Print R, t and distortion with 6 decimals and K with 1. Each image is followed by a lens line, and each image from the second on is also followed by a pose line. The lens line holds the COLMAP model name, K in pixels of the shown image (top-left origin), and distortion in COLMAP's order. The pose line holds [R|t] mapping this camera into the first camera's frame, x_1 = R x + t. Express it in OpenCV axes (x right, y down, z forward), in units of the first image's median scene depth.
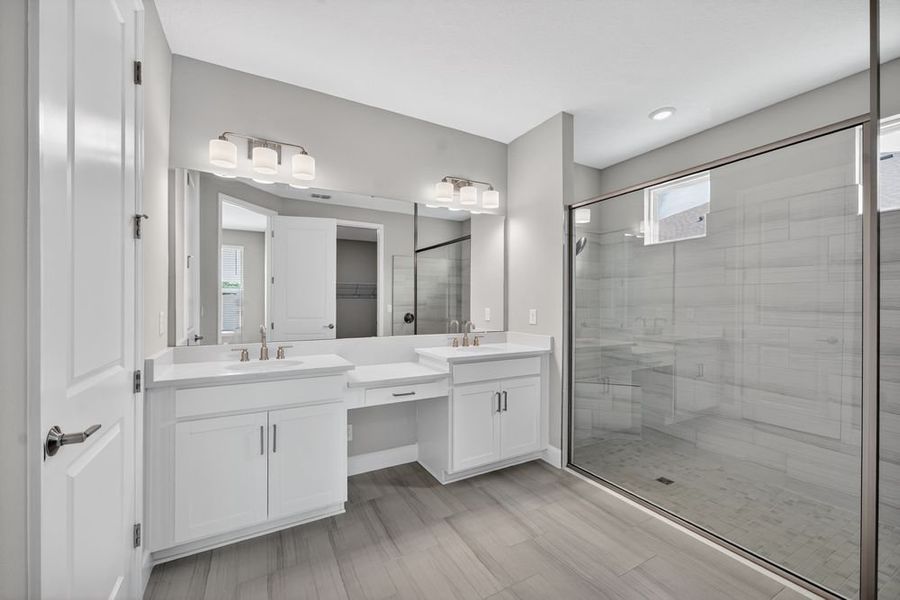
lens RADIAL K [[364.9, 0, 451.6], [0, 364.9, 303.4], [0, 0, 1]] dist [-0.003542, -0.000237]
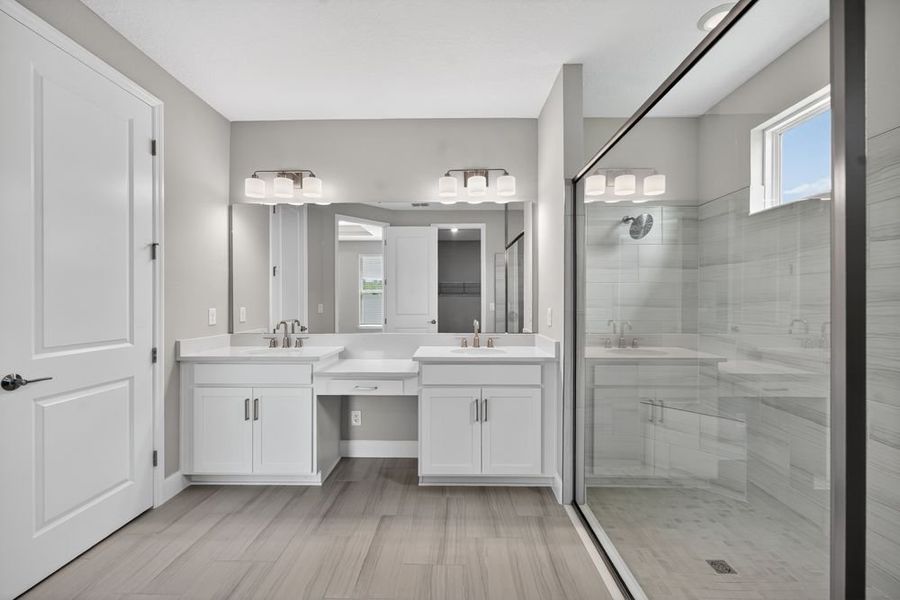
lens RADIAL K [[364.9, 0, 465.2], [0, 364.9, 299.7], [0, 0, 1]] dist [-0.003542, -0.000237]
pose [[0.863407, -0.005652, -0.504477, 0.519115], [0.003617, 0.999981, -0.005014, 0.000452], [0.504495, 0.002505, 0.863411, 0.188109]]
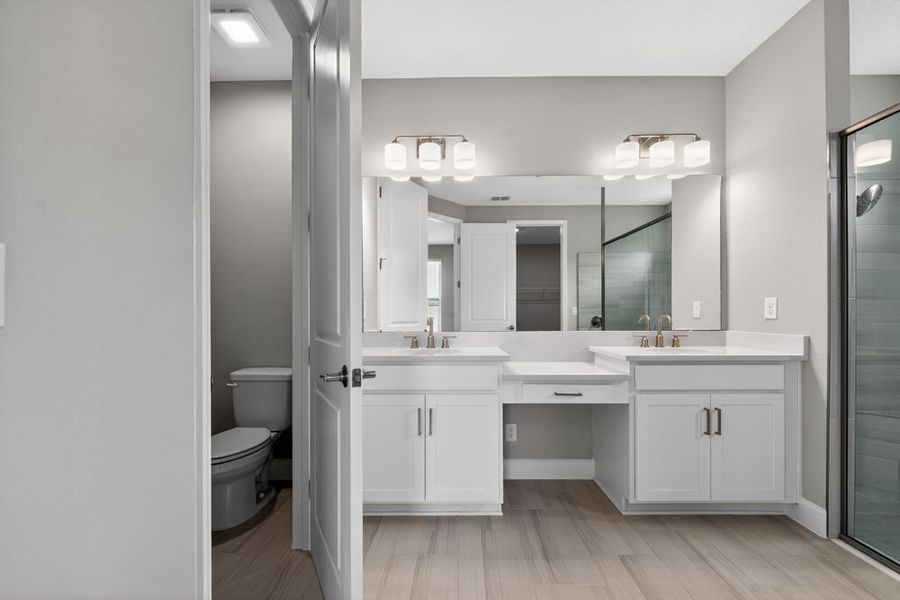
lens RADIAL K [[364.9, 0, 455.2], [0, 364.9, 316.5], [0, 0, 1]] dist [-0.003542, -0.000237]
pose [[0.867536, -0.005687, -0.497343, 0.050773], [0.004726, 0.999984, -0.003191, 0.055934], [0.497353, 0.000418, 0.867548, 0.109019]]
